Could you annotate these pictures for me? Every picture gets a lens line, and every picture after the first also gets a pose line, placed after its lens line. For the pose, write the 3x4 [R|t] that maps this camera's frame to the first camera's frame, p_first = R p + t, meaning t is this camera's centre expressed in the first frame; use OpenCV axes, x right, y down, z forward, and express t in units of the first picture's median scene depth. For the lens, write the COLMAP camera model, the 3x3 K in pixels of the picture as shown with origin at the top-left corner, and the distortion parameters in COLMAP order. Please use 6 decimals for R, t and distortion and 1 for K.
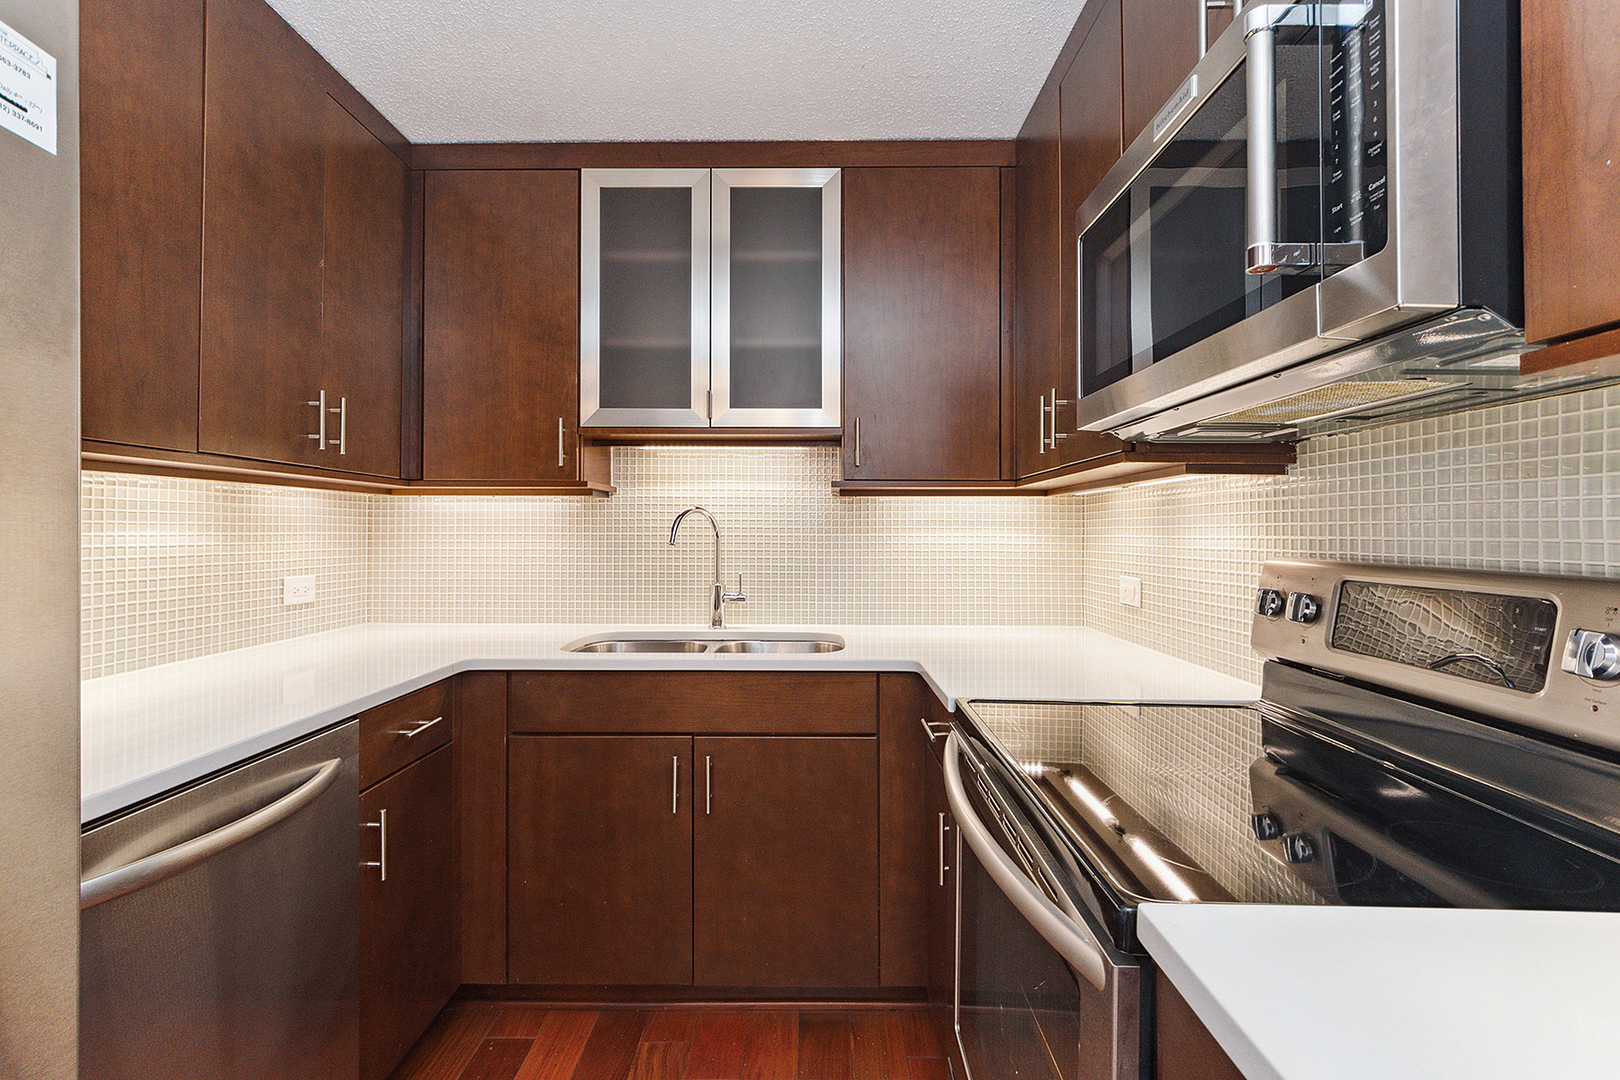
lens RADIAL K [[716.4, 0, 815.7], [0, 716.4, 512.3], [0, 0, 1]] dist [-0.002196, -0.001273]
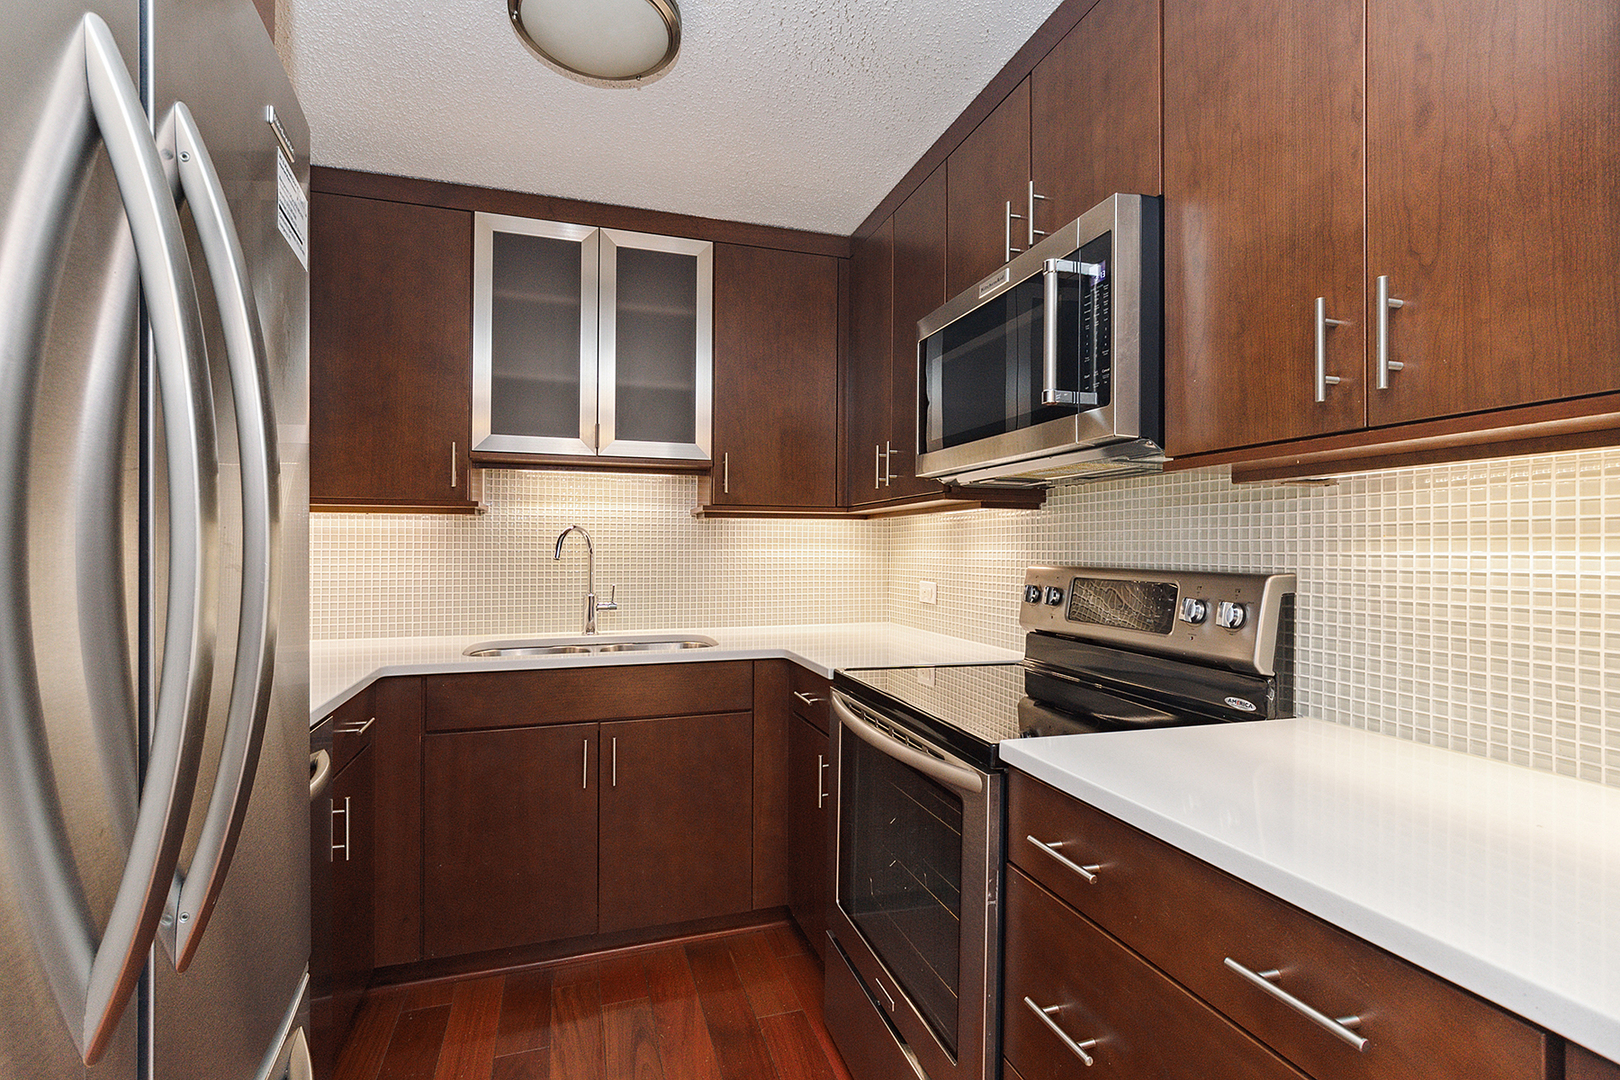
lens RADIAL K [[717.1, 0, 810.0], [0, 717.1, 540.0], [0, 0, 1]] dist [0.001877, 0.000250]
pose [[0.950713, 0.002161, 0.310064, -0.212829], [-0.007235, 0.999858, 0.015215, -0.006465], [-0.309987, -0.016708, 0.950594, -0.224523]]
